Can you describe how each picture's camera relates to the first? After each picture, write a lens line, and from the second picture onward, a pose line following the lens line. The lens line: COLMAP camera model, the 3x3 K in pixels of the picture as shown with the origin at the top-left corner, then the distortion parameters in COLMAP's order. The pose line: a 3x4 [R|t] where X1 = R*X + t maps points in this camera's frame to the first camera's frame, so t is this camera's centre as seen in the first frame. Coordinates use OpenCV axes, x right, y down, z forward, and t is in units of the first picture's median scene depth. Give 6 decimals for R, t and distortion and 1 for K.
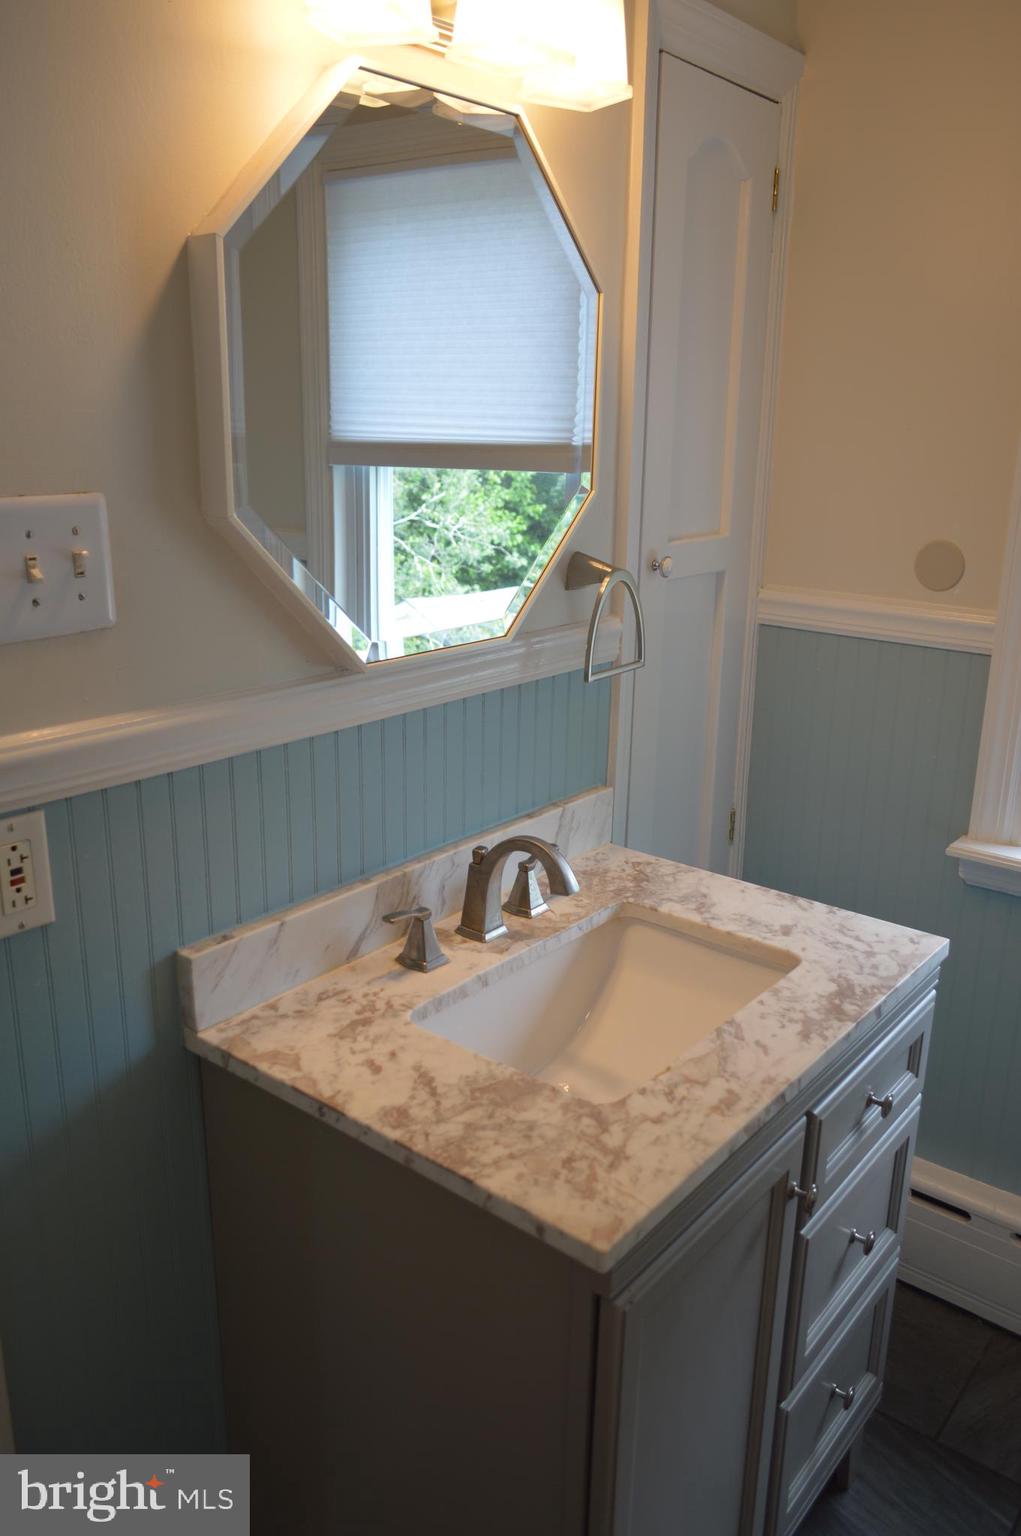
lens RADIAL K [[1204.2, 0, 510.5], [0, 1204.2, 768.0], [0, 0, 1]] dist [-0.030534, 0.000473]
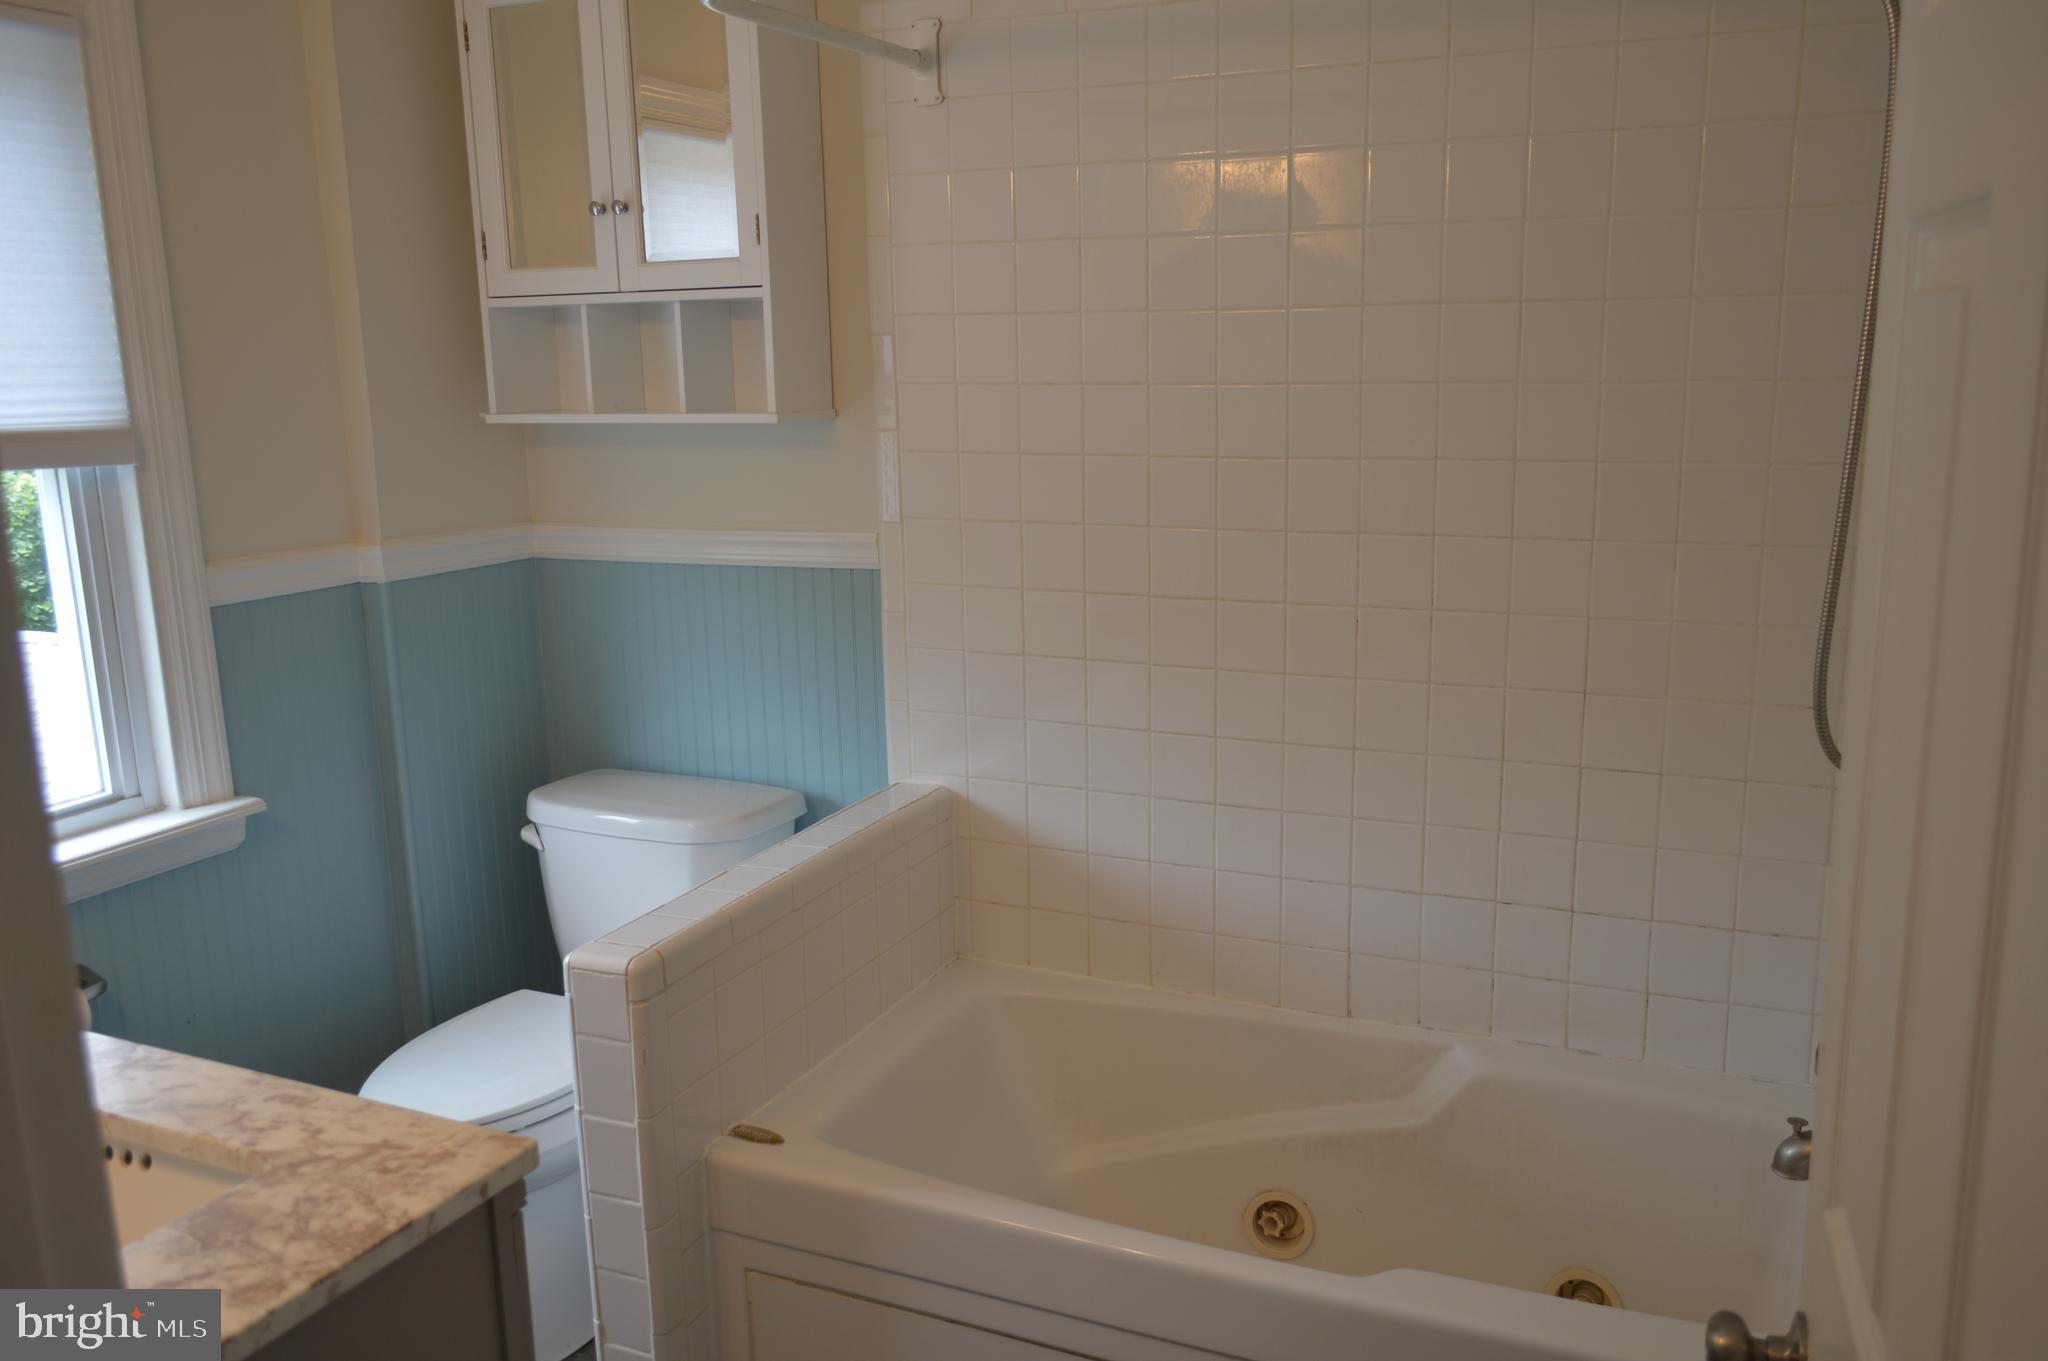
lens RADIAL K [[1605.6, 0, 1024.0], [0, 1605.6, 680.5], [0, 0, 1]] dist [-0.030534, 0.000473]
pose [[-0.244669, -0.210022, 0.946587, -1.116433], [0.288899, 0.916127, 0.277937, -0.204620], [-0.925567, 0.341470, -0.163473, 0.614028]]
